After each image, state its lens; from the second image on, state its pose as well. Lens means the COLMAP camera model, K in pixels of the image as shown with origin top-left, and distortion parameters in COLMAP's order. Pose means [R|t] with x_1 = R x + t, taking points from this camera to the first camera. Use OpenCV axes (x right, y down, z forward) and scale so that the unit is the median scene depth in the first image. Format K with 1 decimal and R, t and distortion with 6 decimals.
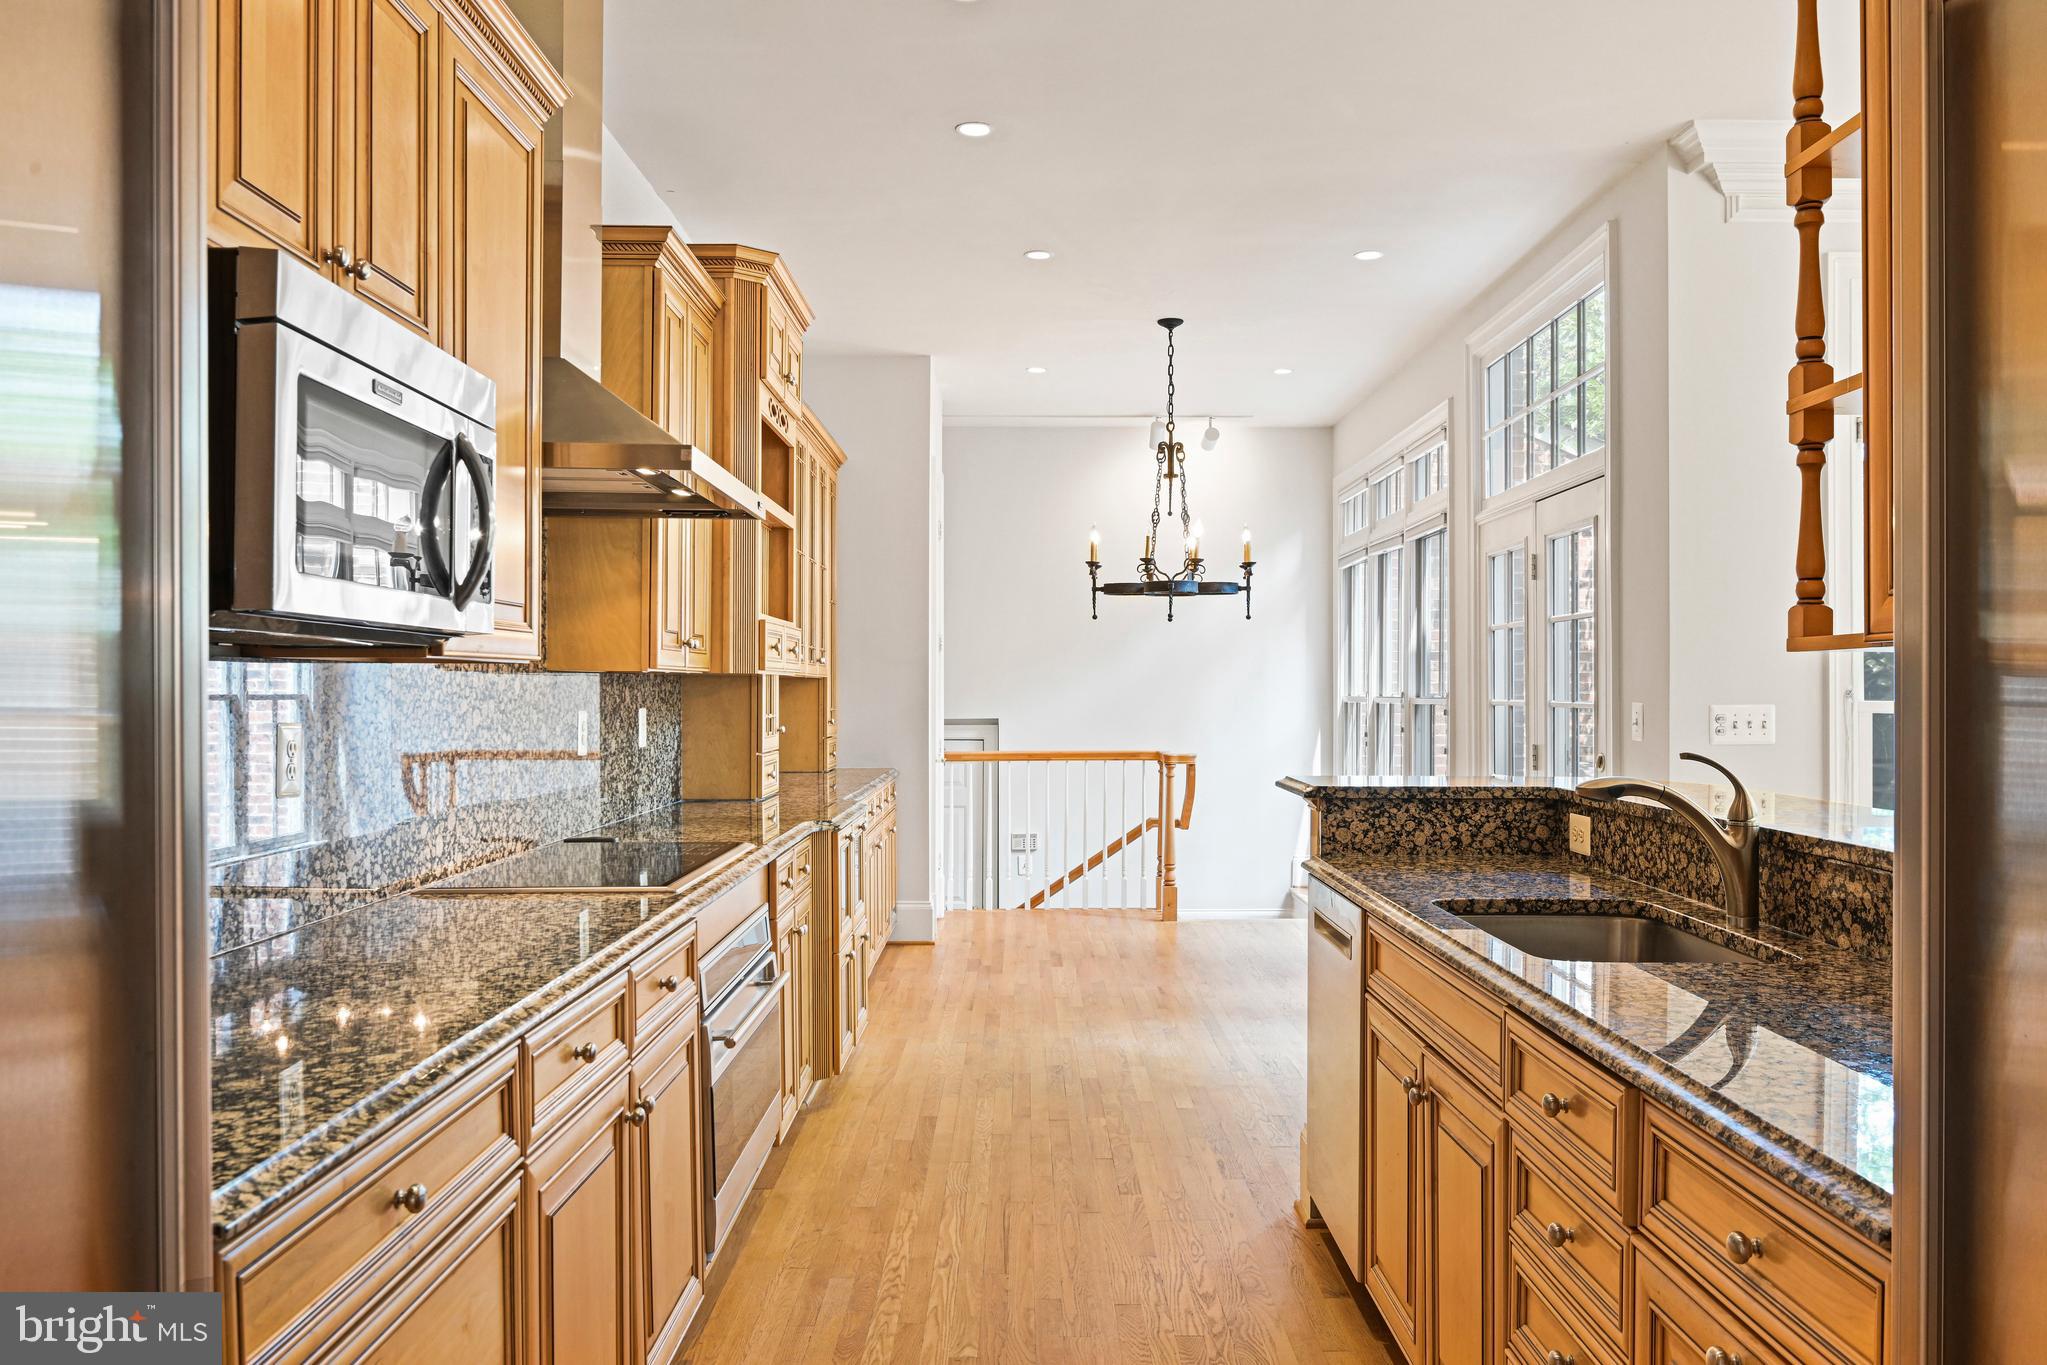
lens RADIAL K [[1490.6, 0, 1025.1], [0, 1490.6, 693.0], [0, 0, 1]] dist [0.007654, 0.000886]
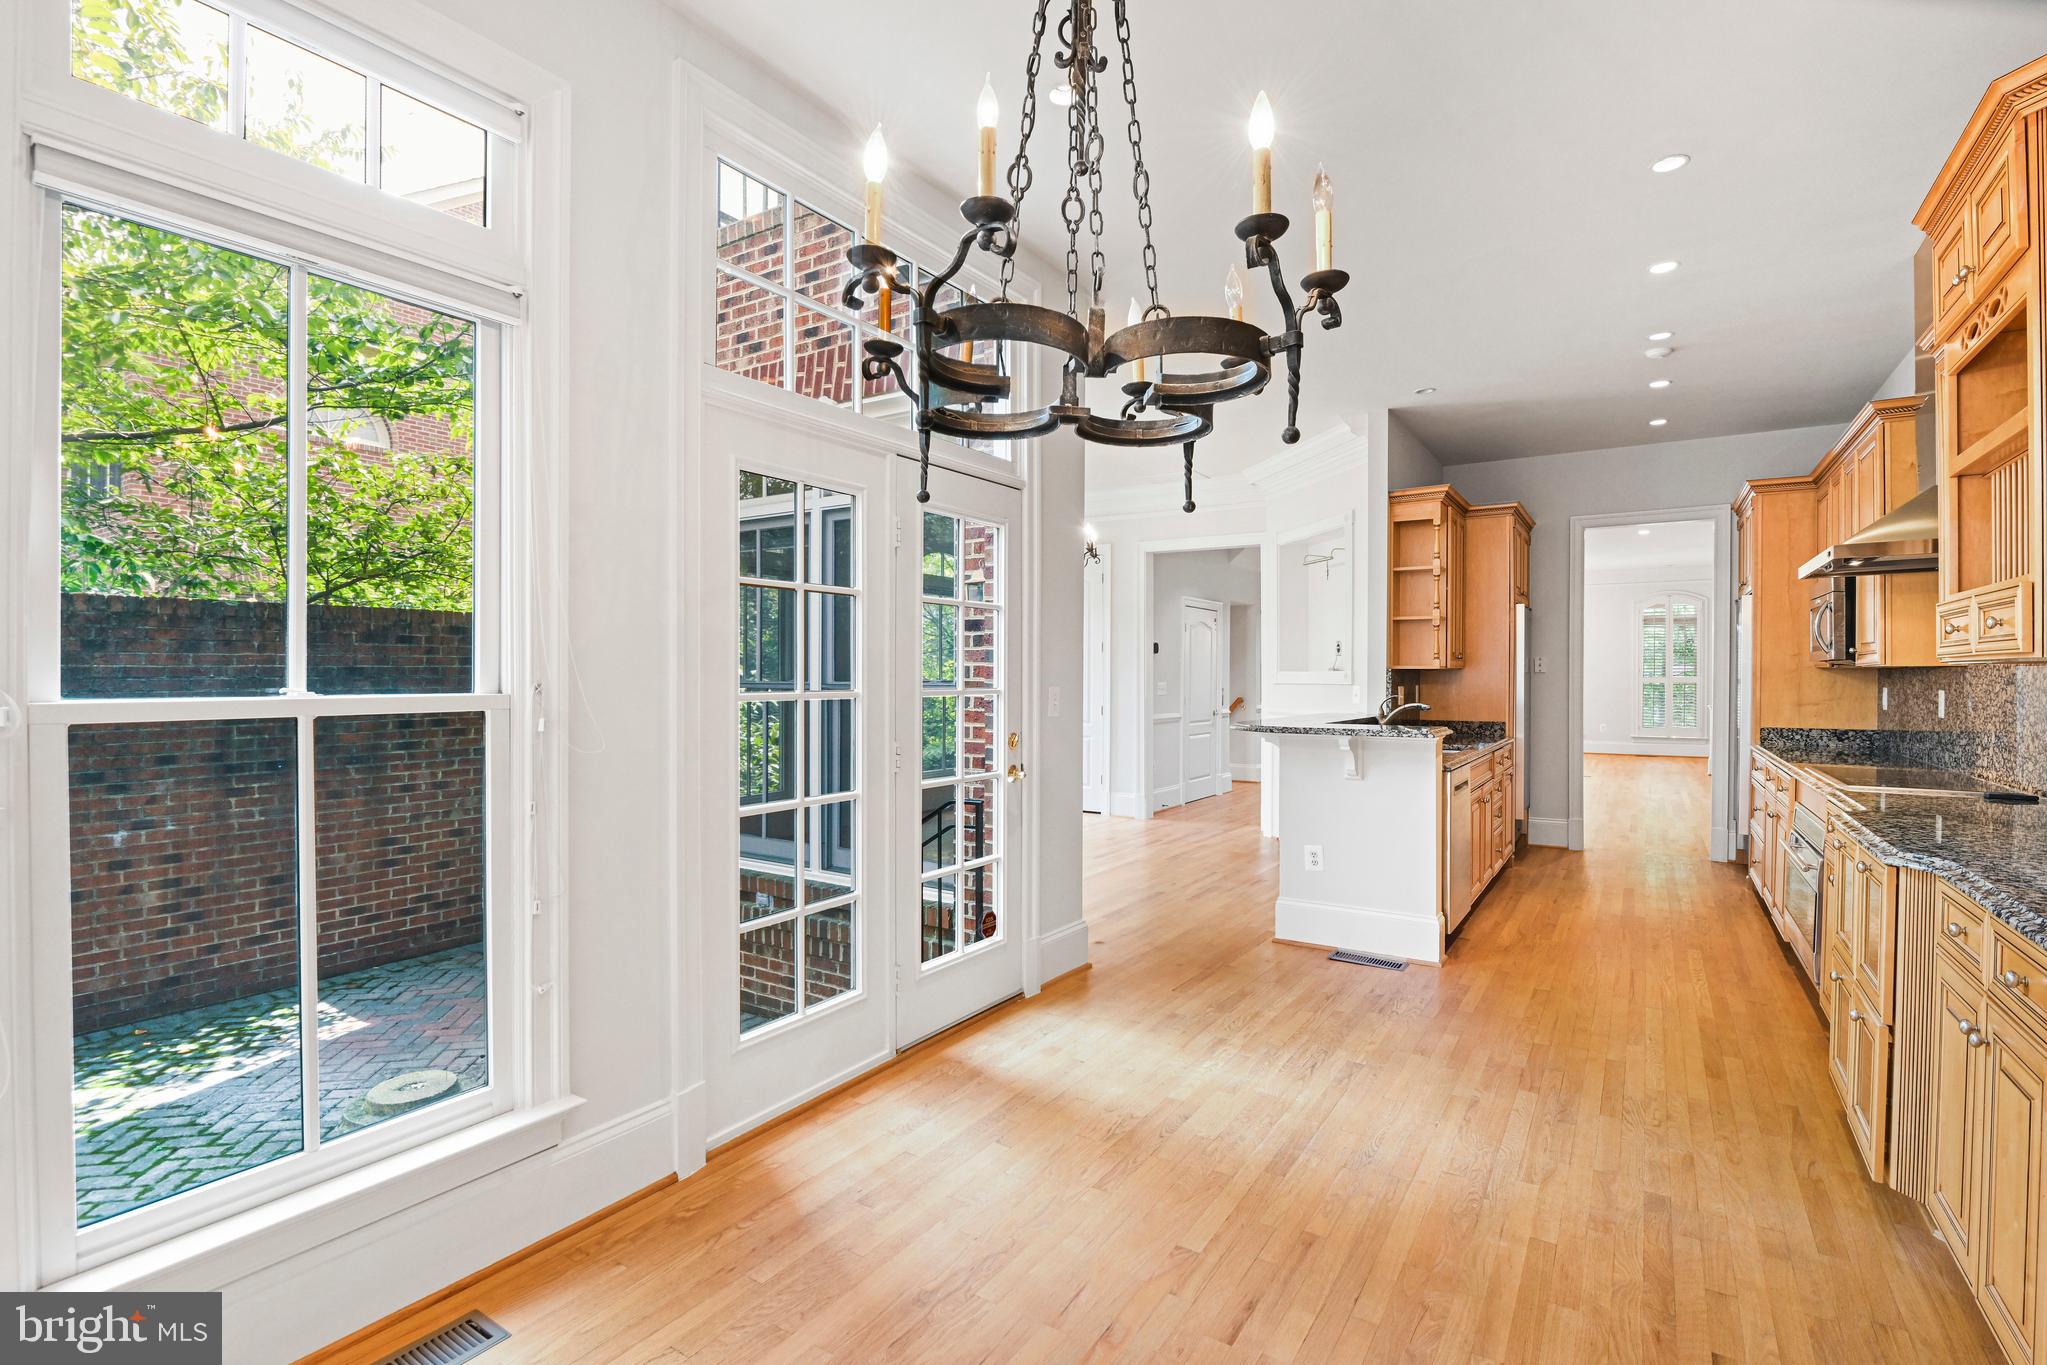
lens RADIAL K [[957.4, 0, 1021.2], [0, 957.4, 673.8], [0, 0, 1]] dist [-0.015715, -0.003899]
pose [[-0.836375, -0.001650, 0.548155, -0.021251], [-0.002517, 0.999996, -0.000831, -0.003038], [-0.548151, -0.002075, -0.836377, 2.060653]]
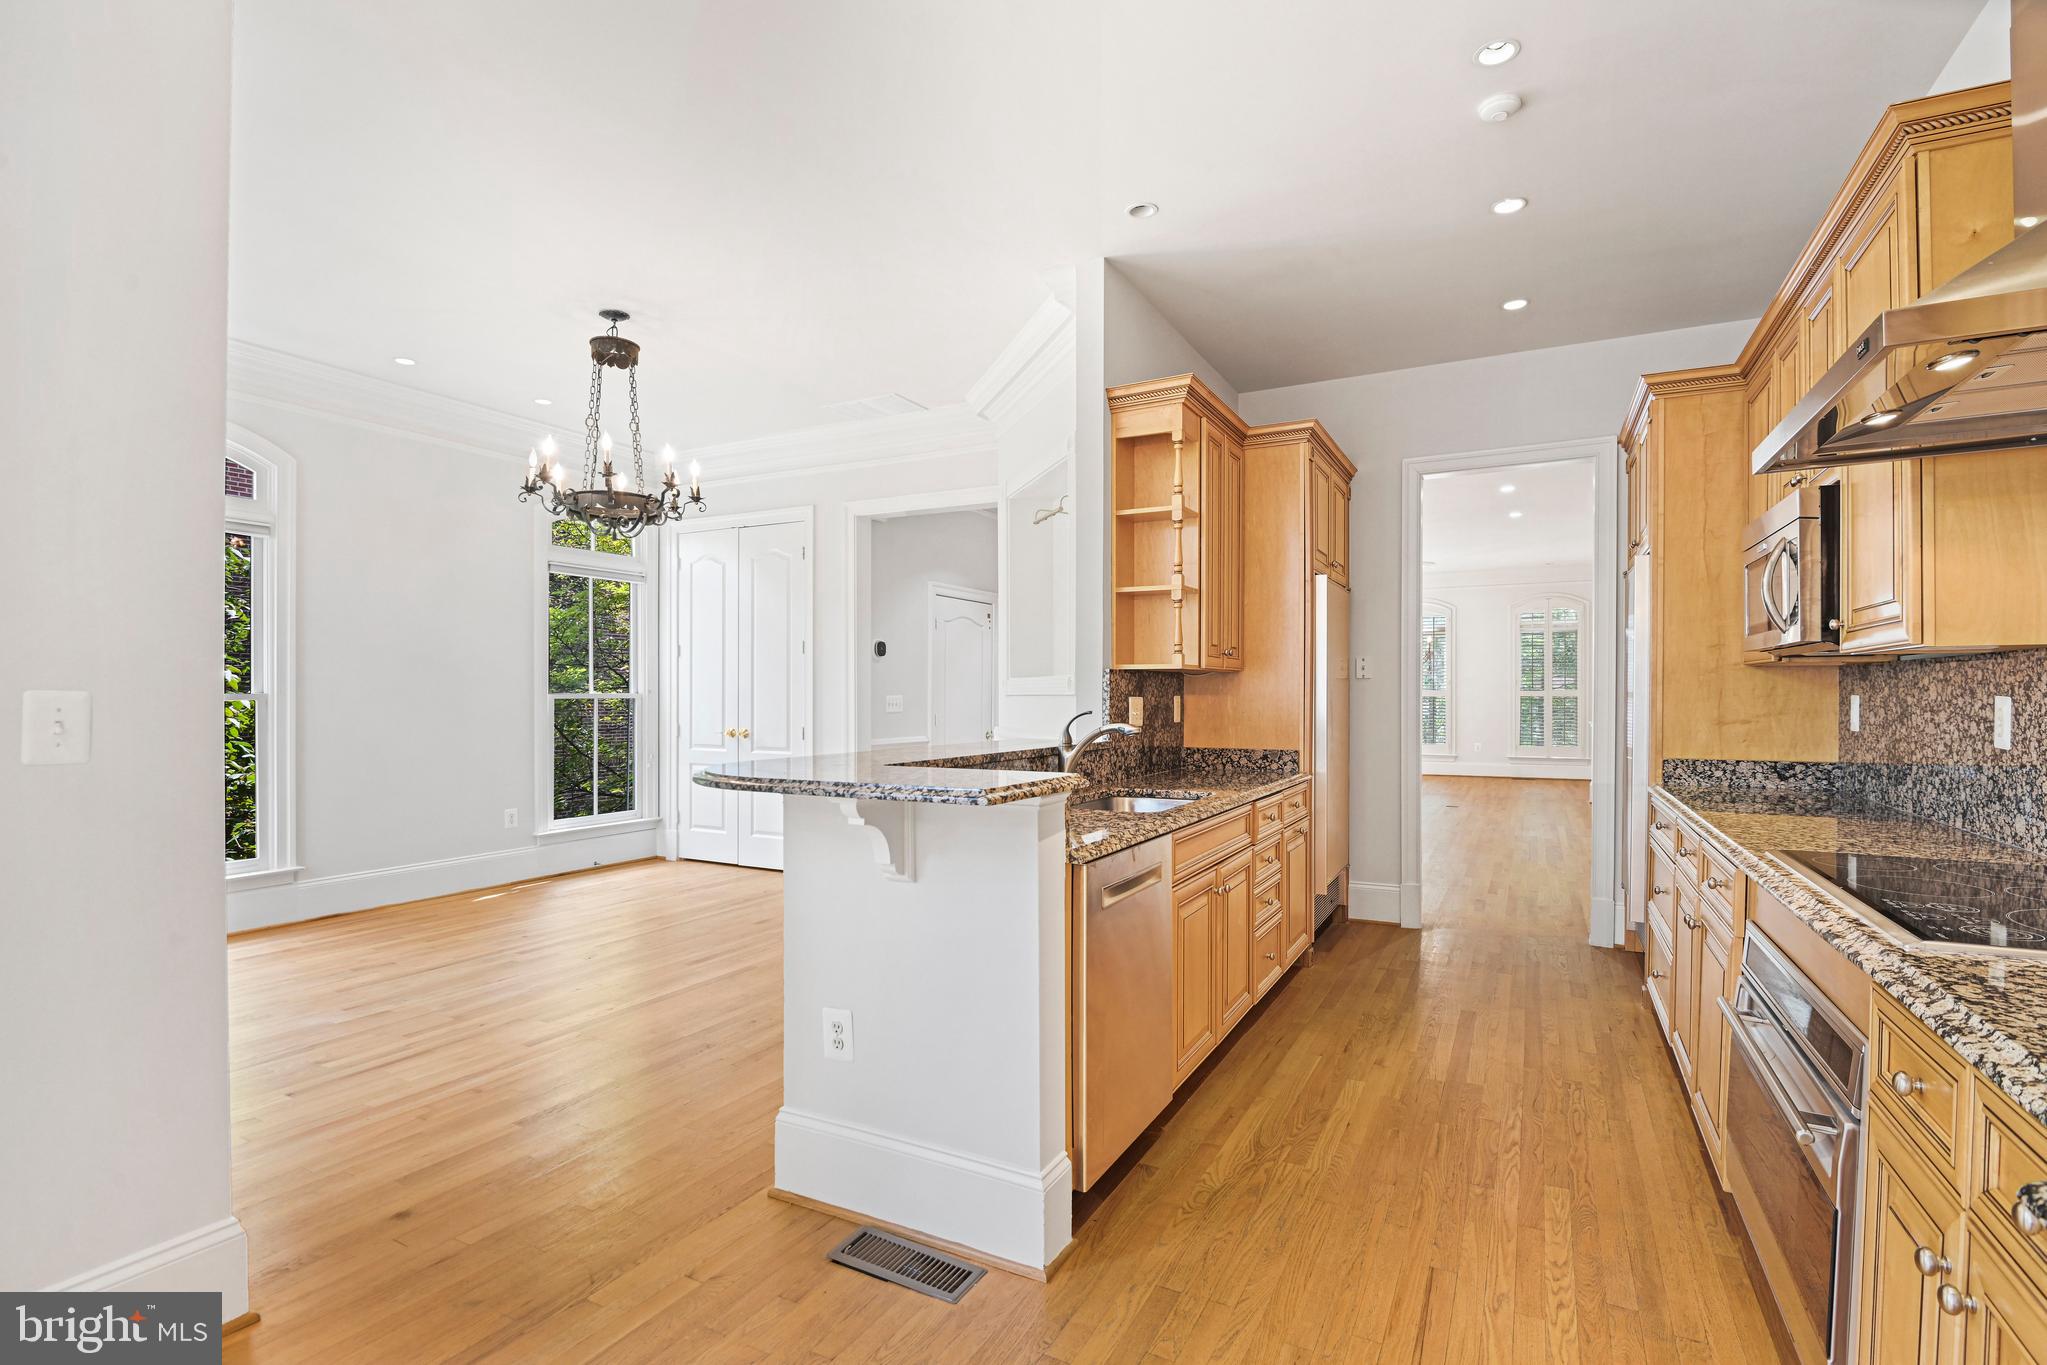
lens RADIAL K [[957.4, 0, 1025.8], [0, 957.4, 694.1], [0, 0, 1]] dist [-0.015715, -0.003899]
pose [[-0.882760, -0.000985, 0.469823, -0.058389], [-0.000680, 0.999999, 0.000819, 0.010772], [-0.469823, 0.000404, -0.882760, 1.359645]]
